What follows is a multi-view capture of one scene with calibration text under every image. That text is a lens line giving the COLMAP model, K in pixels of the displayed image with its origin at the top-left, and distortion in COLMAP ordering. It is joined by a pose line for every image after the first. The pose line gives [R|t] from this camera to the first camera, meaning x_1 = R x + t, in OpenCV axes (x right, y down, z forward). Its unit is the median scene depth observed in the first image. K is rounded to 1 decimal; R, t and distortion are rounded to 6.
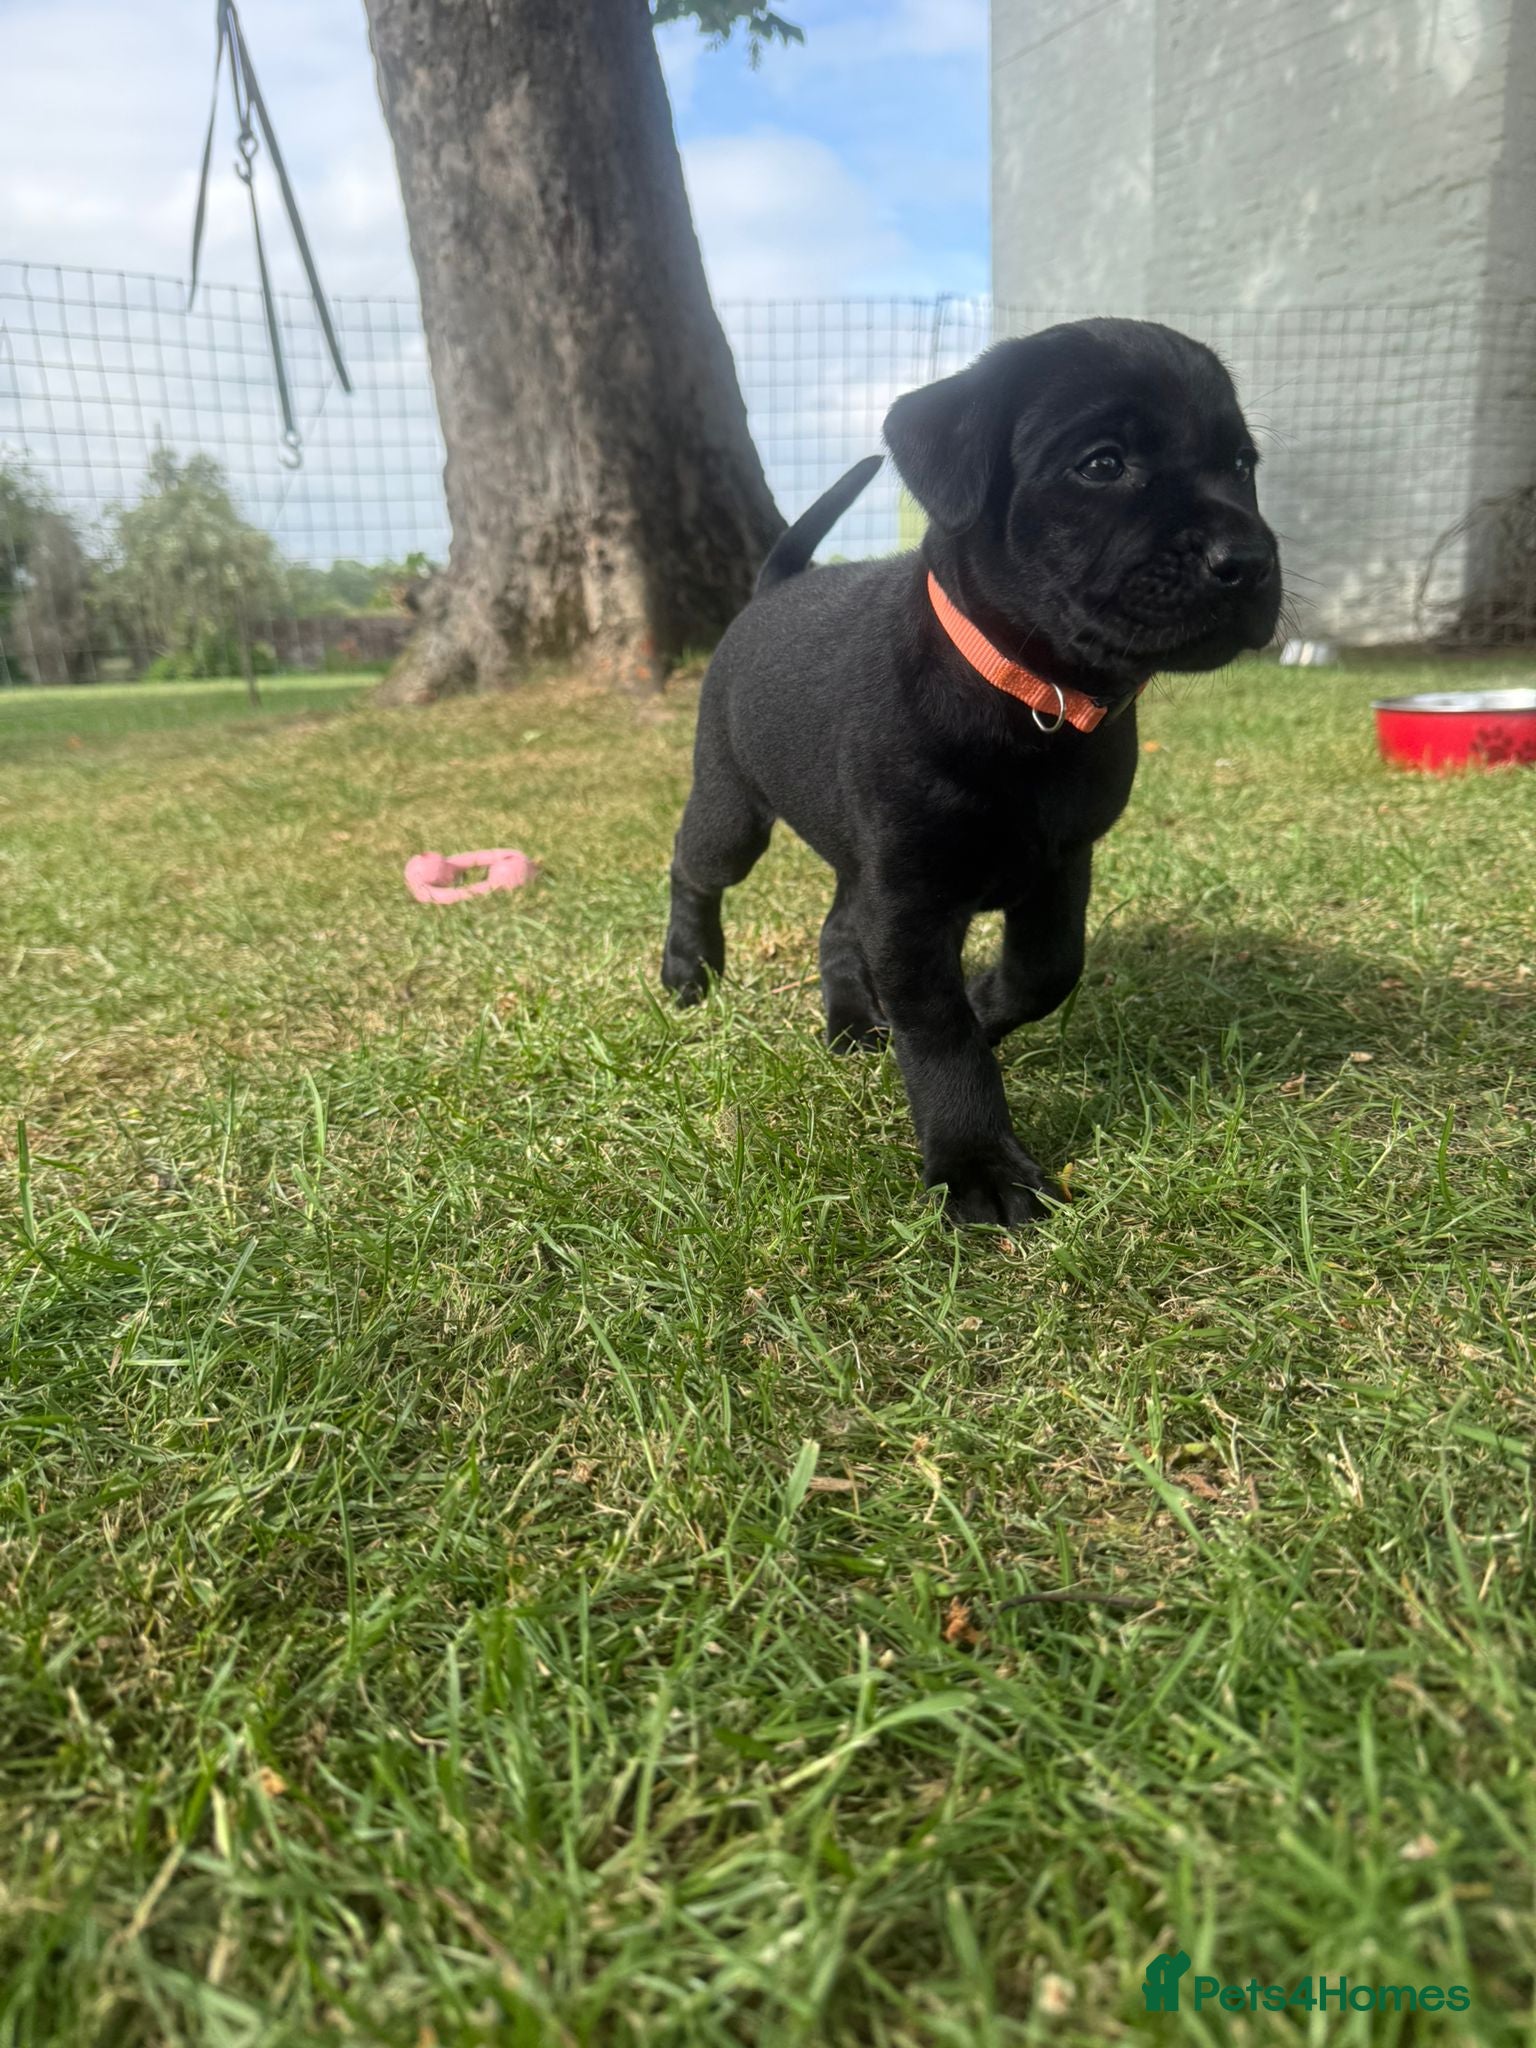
lens RADIAL K [[1545.5, 0, 758.0], [0, 1545.5, 1035.1], [0, 0, 1]] dist [0.000229, 0.004398]
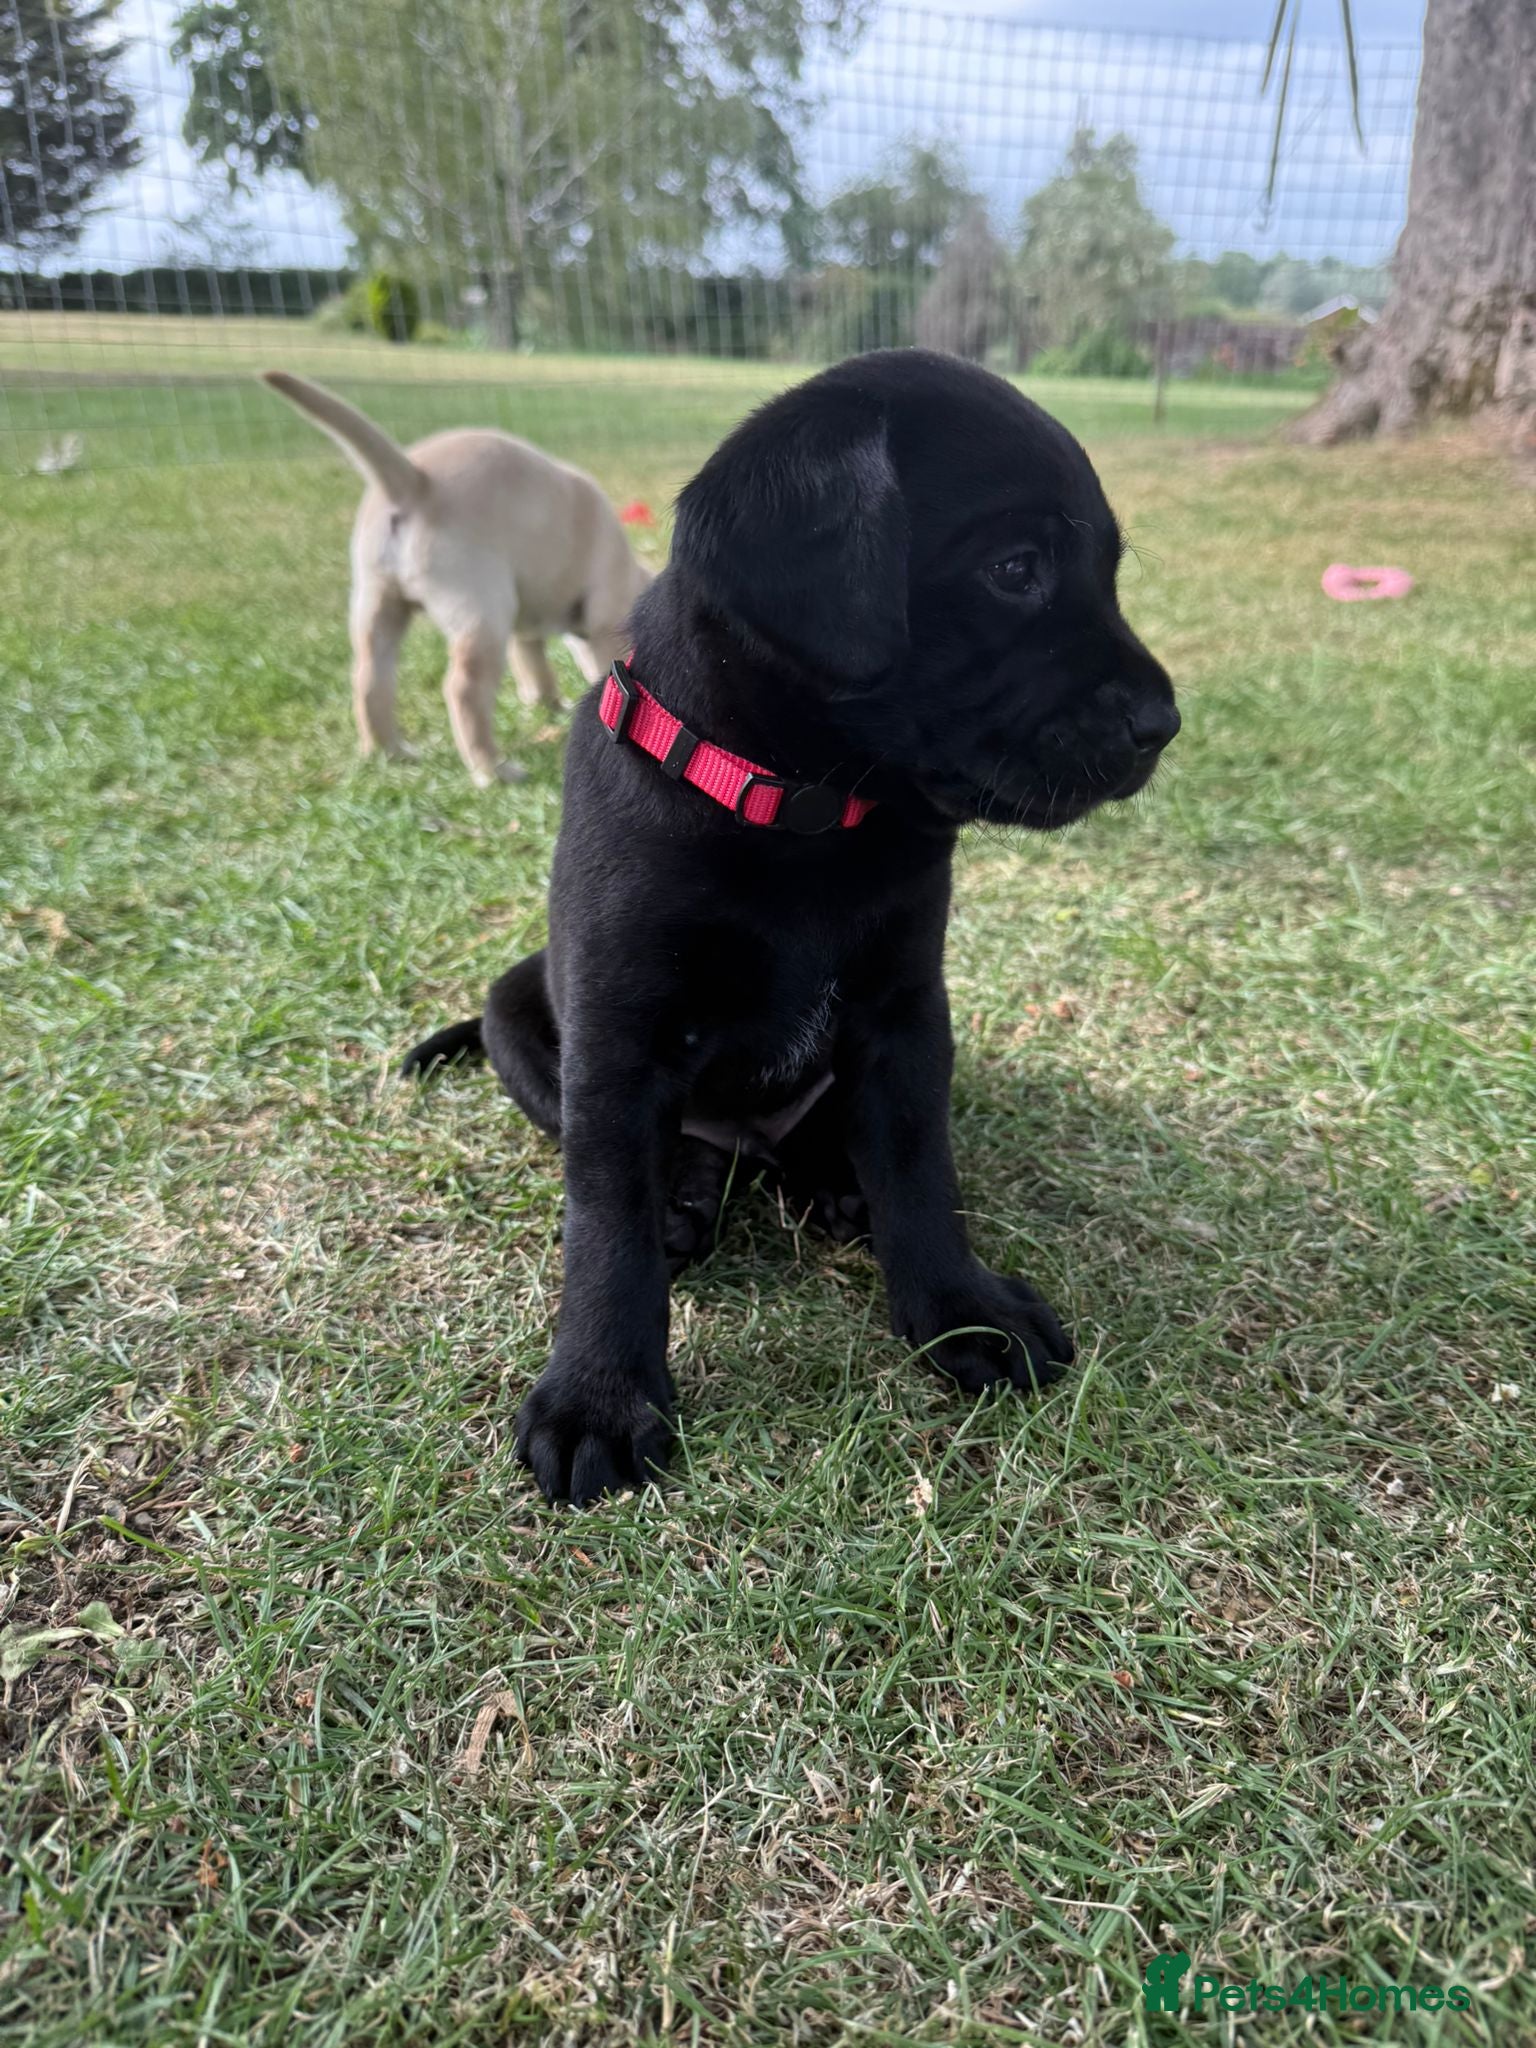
lens RADIAL K [[1545.5, 0, 760.0], [0, 1545.5, 1025.1], [0, 0, 1]] dist [0.000229, 0.004398]
pose [[0.868253, 0.263368, -0.420446, 0.023610], [-0.189511, 0.959262, 0.209528, 0.050211], [0.458501, -0.102245, 0.882793, -0.310305]]
